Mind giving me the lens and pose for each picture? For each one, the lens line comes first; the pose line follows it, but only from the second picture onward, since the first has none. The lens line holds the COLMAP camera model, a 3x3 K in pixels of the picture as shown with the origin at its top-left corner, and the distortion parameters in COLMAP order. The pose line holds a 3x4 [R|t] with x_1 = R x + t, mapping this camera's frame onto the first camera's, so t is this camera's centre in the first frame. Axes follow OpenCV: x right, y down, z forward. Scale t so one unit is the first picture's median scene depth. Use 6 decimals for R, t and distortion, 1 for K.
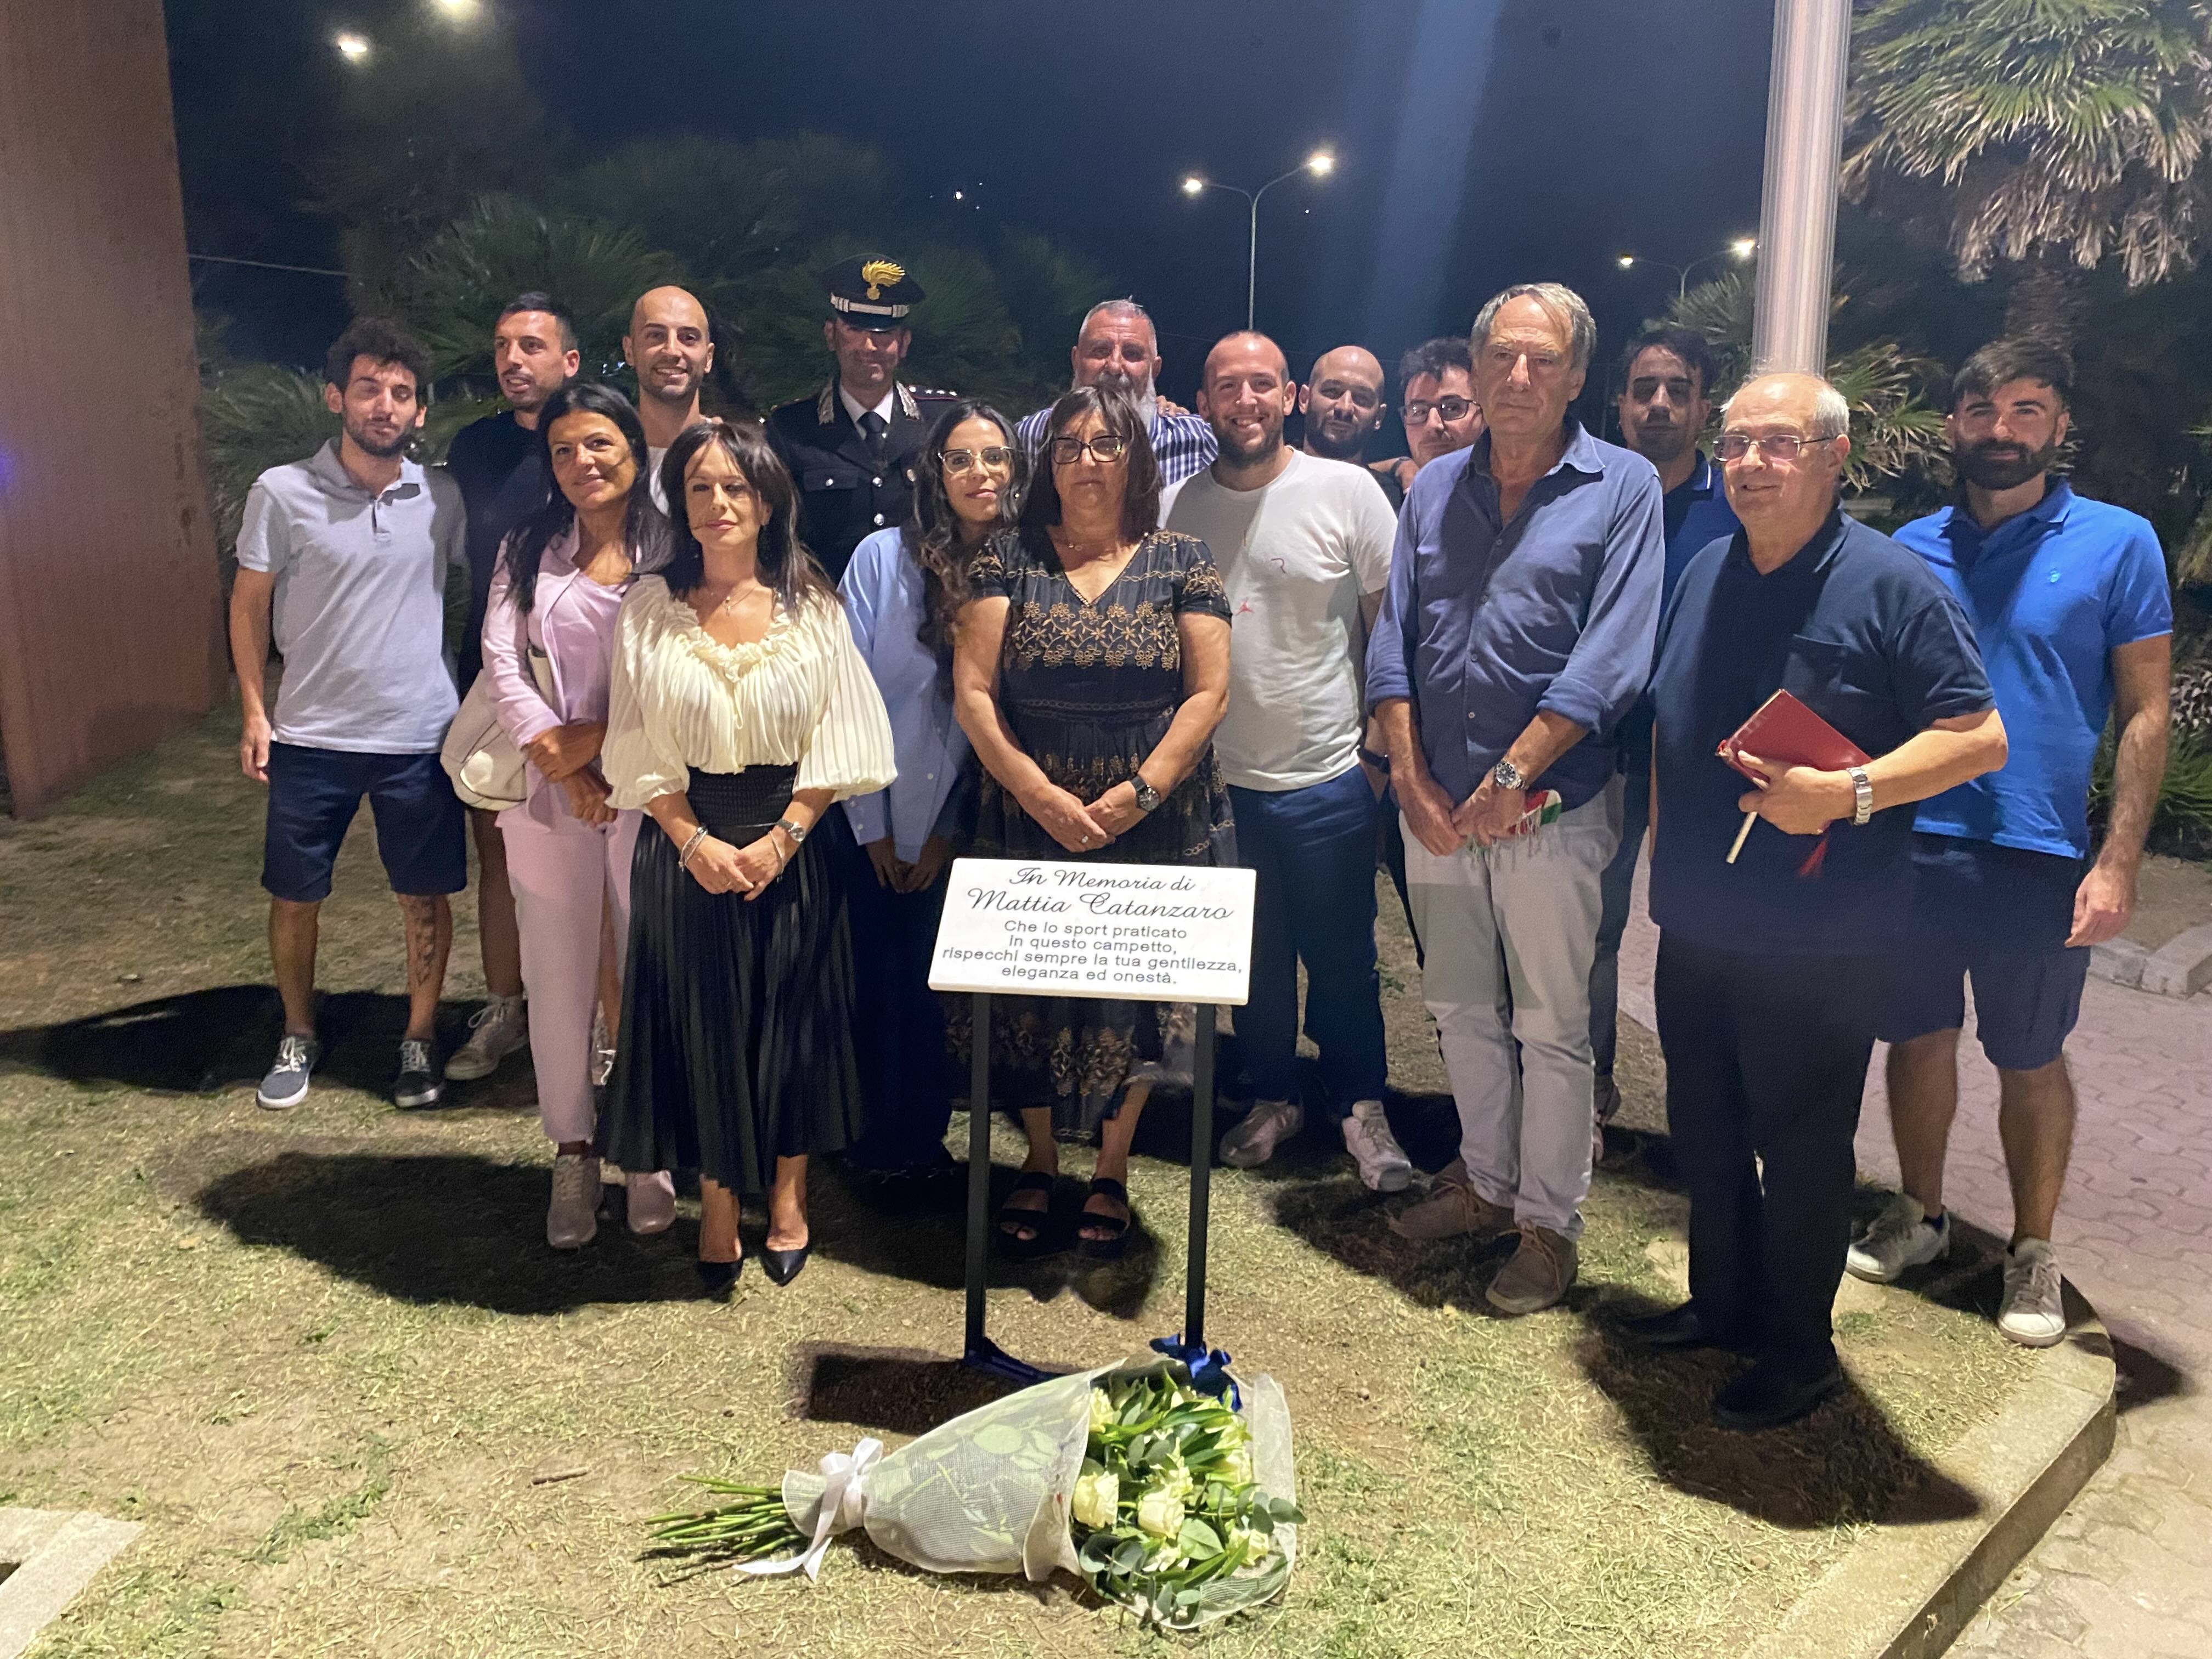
lens RADIAL K [[1678.1, 0, 1101.6], [0, 1678.1, 803.2], [0, 0, 1]] dist [0.034385, -0.021690]
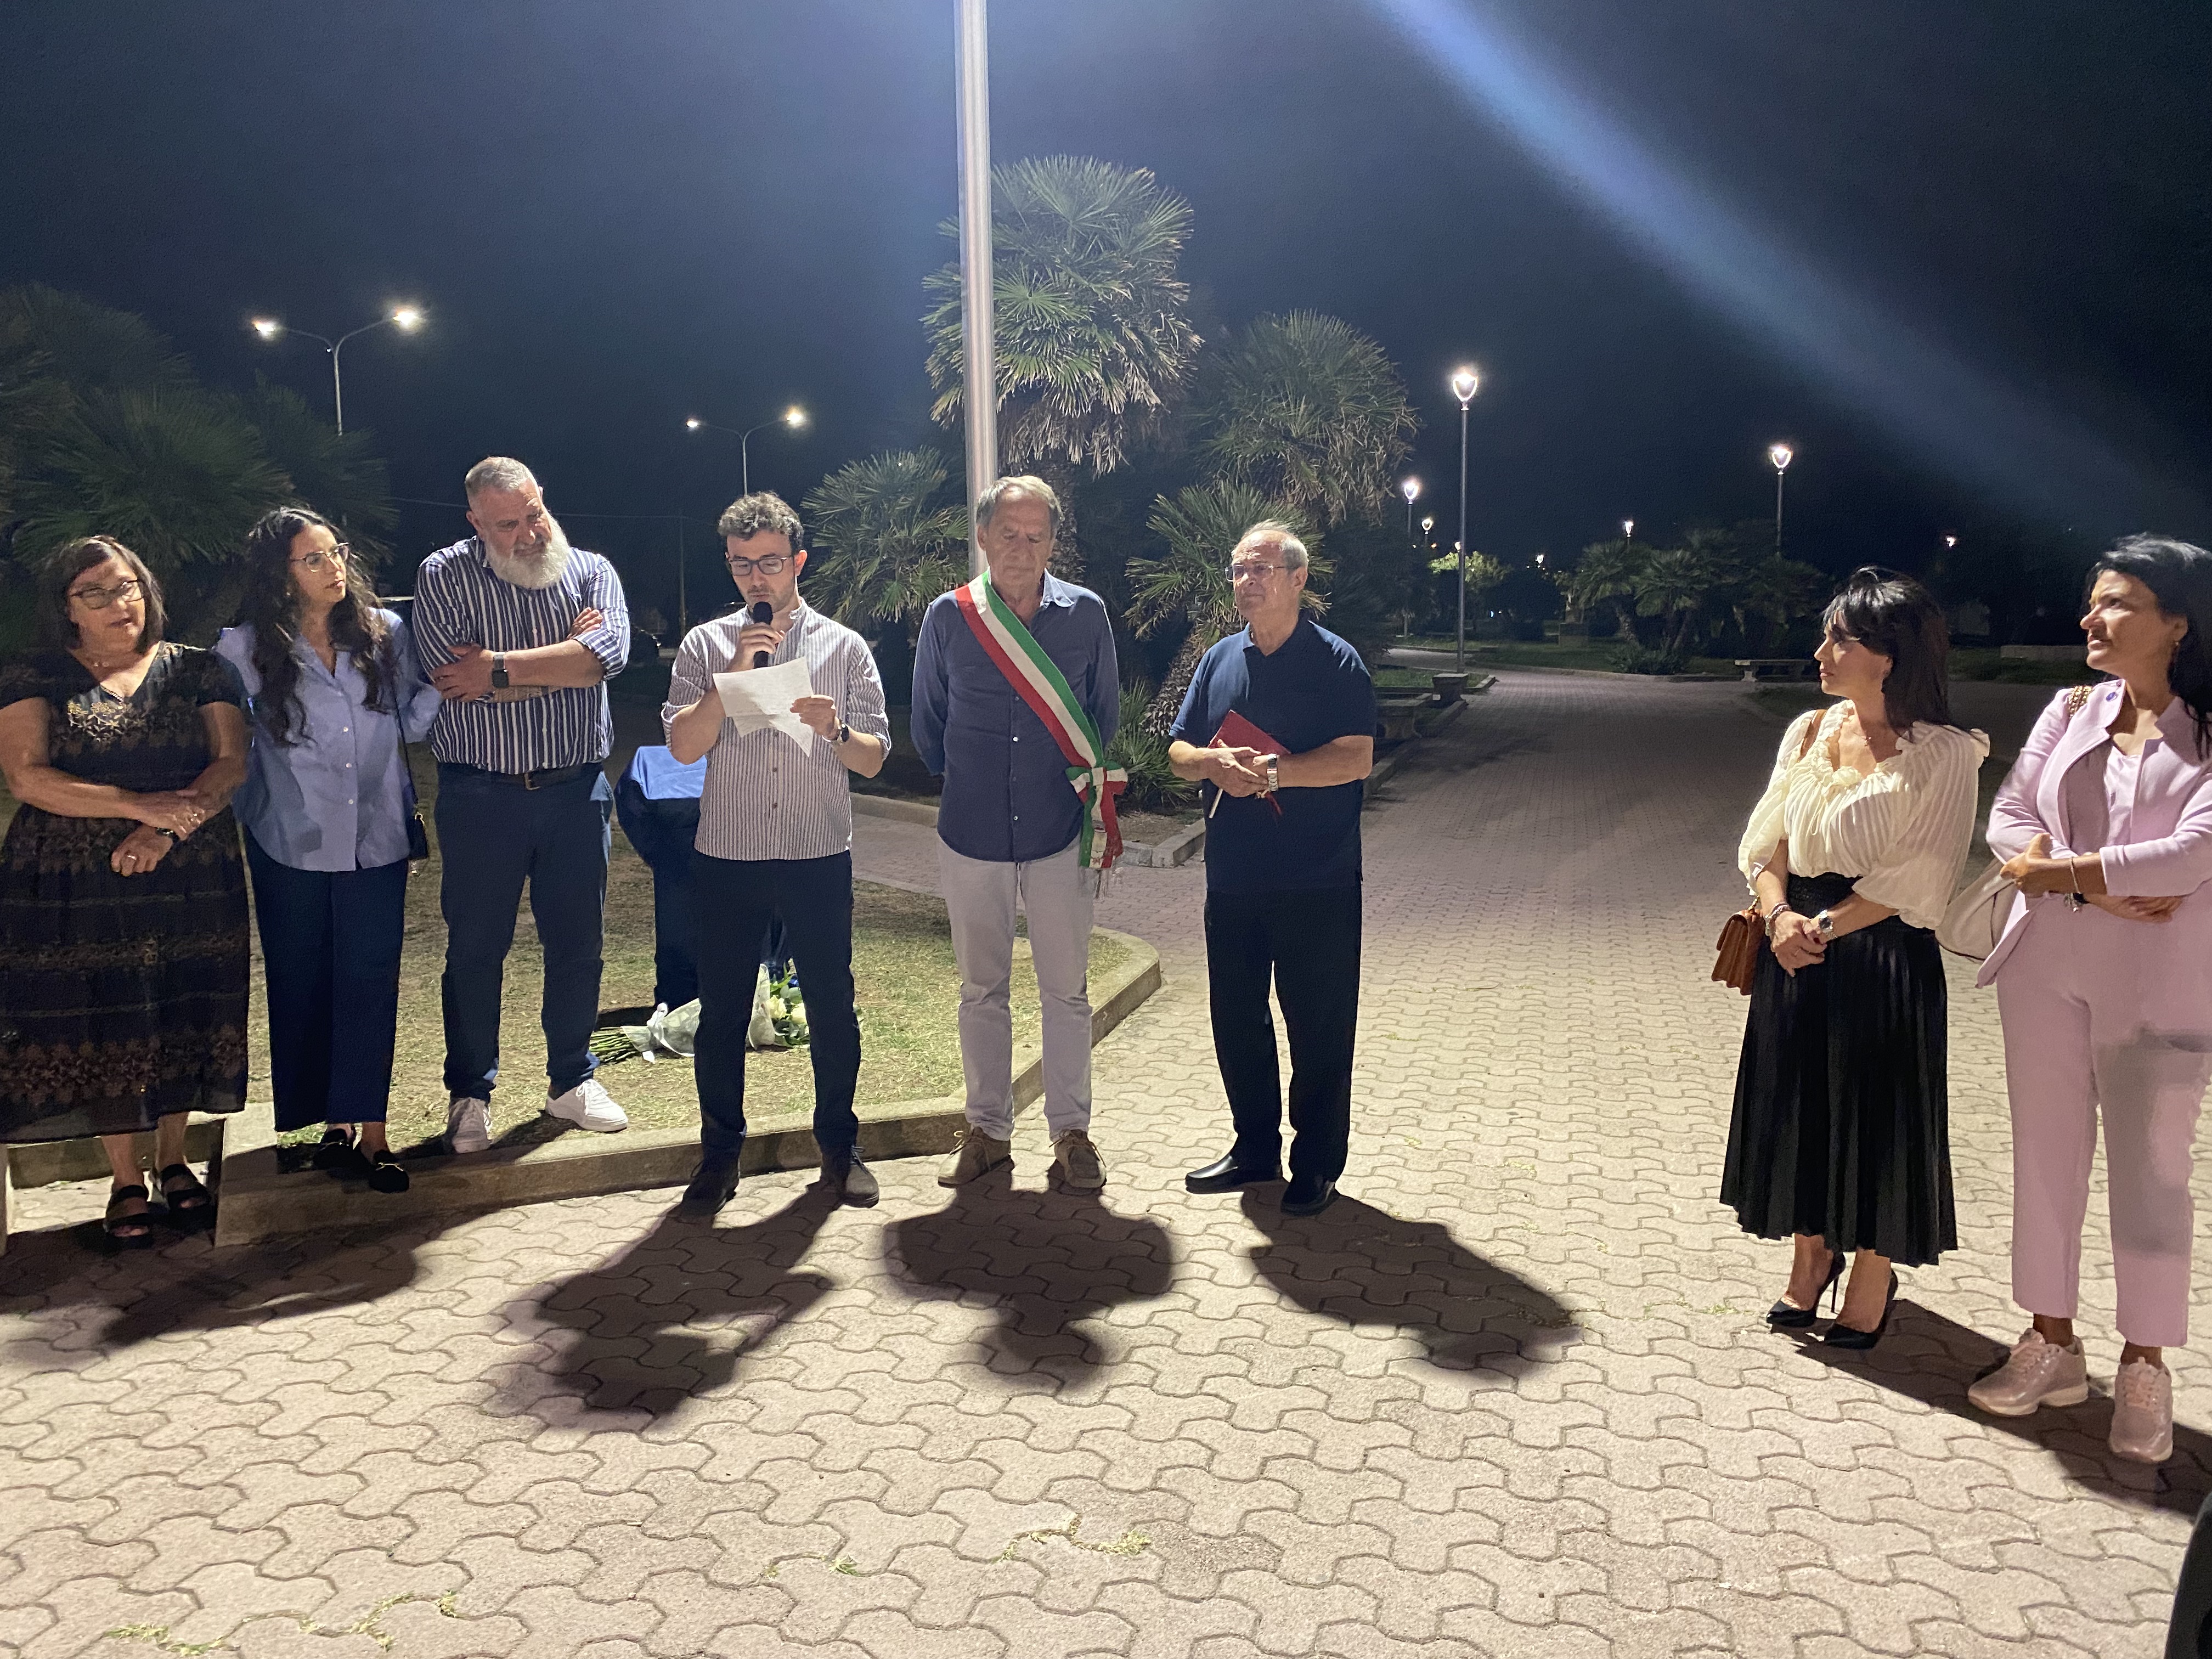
lens RADIAL K [[1678.1, 0, 1101.9], [0, 1678.1, 824.5], [0, 0, 1]] dist [0.034385, -0.021690]
pose [[0.860873, -0.072351, 0.503649, -0.635603], [0.109047, 0.993074, -0.043734, 0.274775], [-0.496997, 0.092571, 0.862801, -1.000666]]
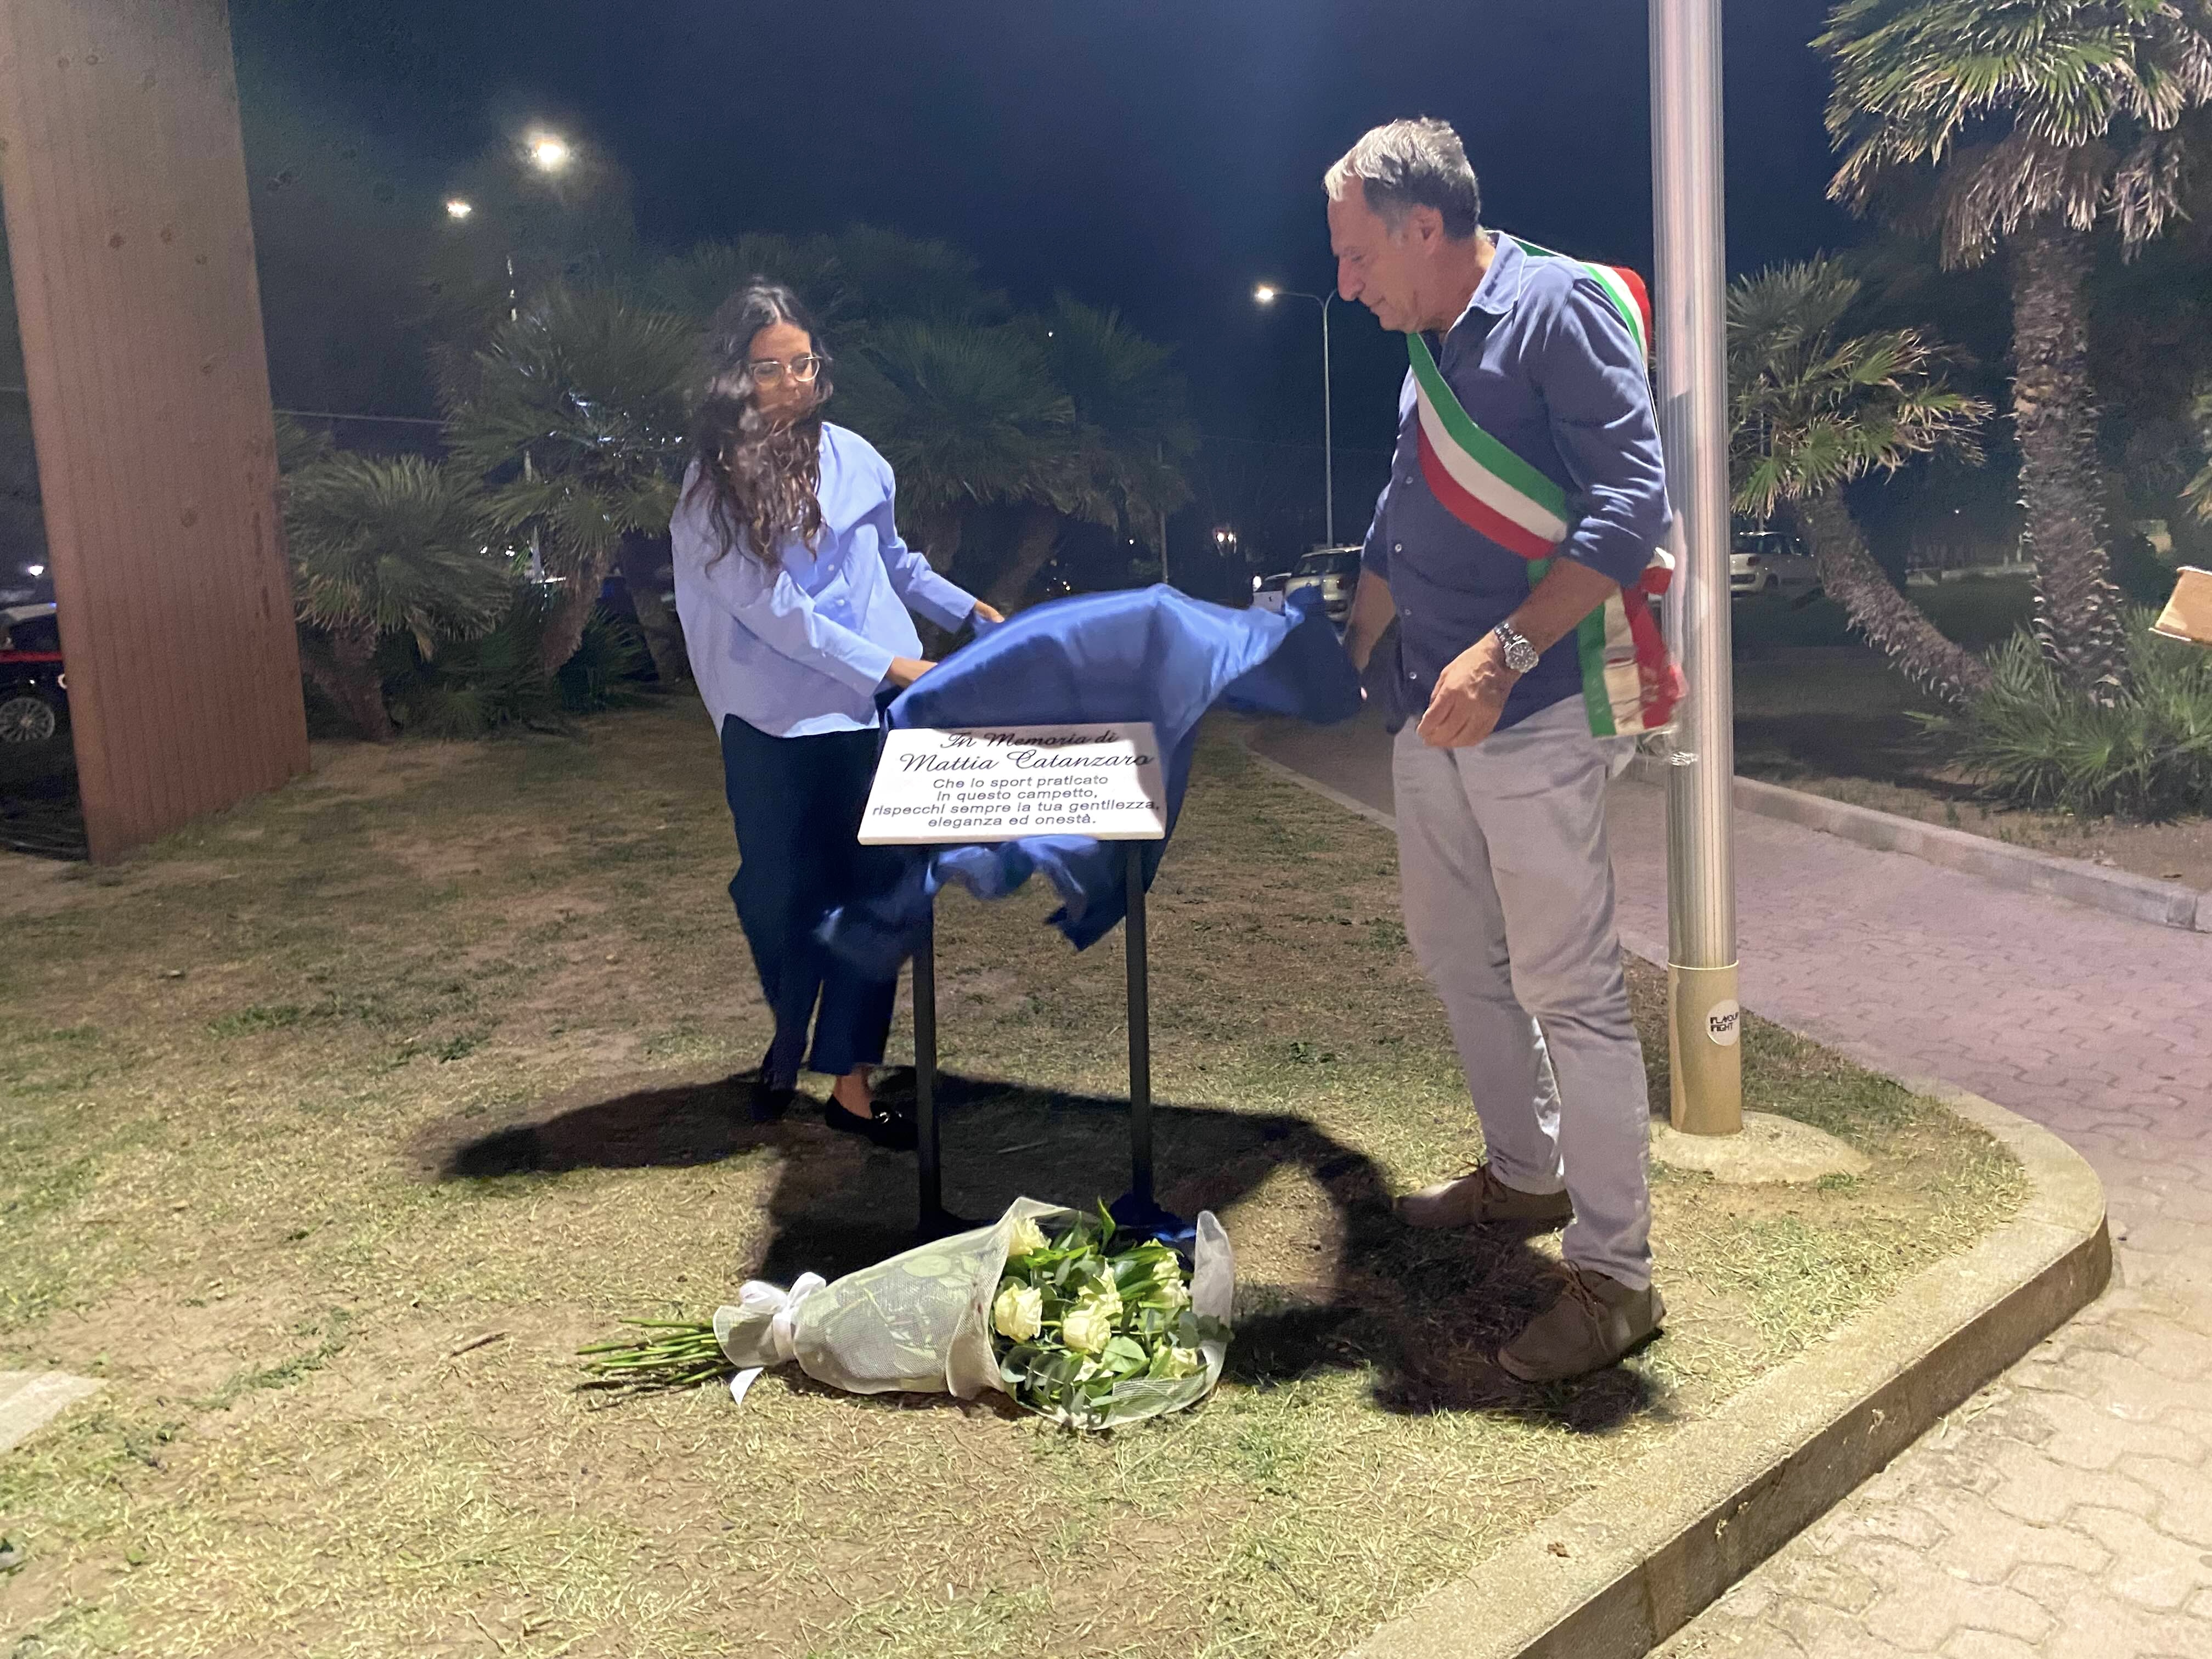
lens RADIAL K [[1678.1, 0, 1123.2], [0, 1678.1, 781.9], [0, 0, 1]] dist [0.034385, -0.021690]
pose [[0.997576, -0.046995, -0.051309, 0.111519], [0.042682, 0.995706, -0.082149, 0.162351], [0.054949, 0.079760, 0.995298, -0.016855]]
